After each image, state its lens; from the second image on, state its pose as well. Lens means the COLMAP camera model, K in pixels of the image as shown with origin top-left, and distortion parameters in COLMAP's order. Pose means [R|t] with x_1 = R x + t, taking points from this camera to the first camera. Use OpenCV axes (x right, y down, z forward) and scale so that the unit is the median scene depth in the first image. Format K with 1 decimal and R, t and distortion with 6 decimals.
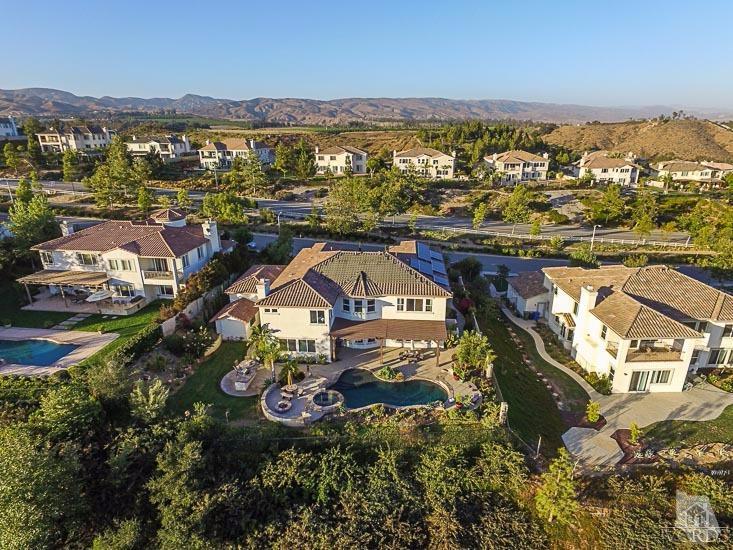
lens RADIAL K [[423.4, 0, 366.5], [0, 423.4, 275.0], [0, 0, 1]] dist [-0.001606, 0.000630]
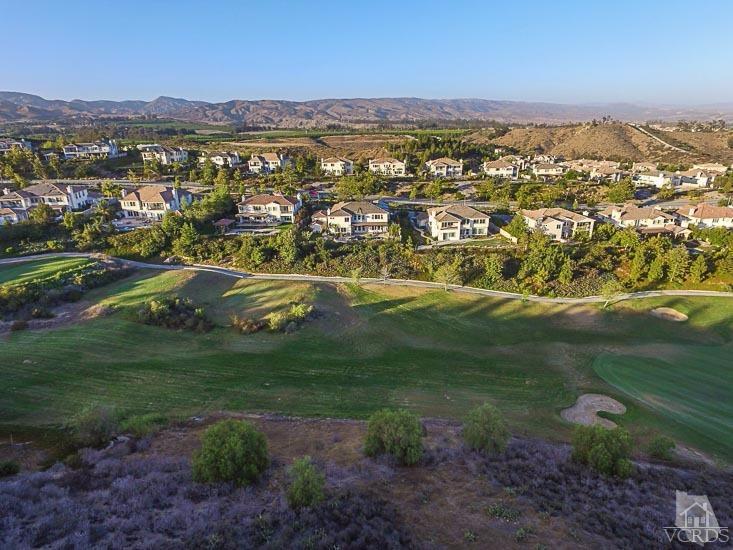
lens RADIAL K [[423.4, 0, 366.5], [0, 423.4, 275.0], [0, 0, 1]] dist [-0.001606, 0.000630]
pose [[0.998366, -0.030078, 0.048593, -0.114304], [0.030001, 0.999547, 0.002324, 0.432756], [-0.048640, -0.000863, 0.998816, -1.854779]]
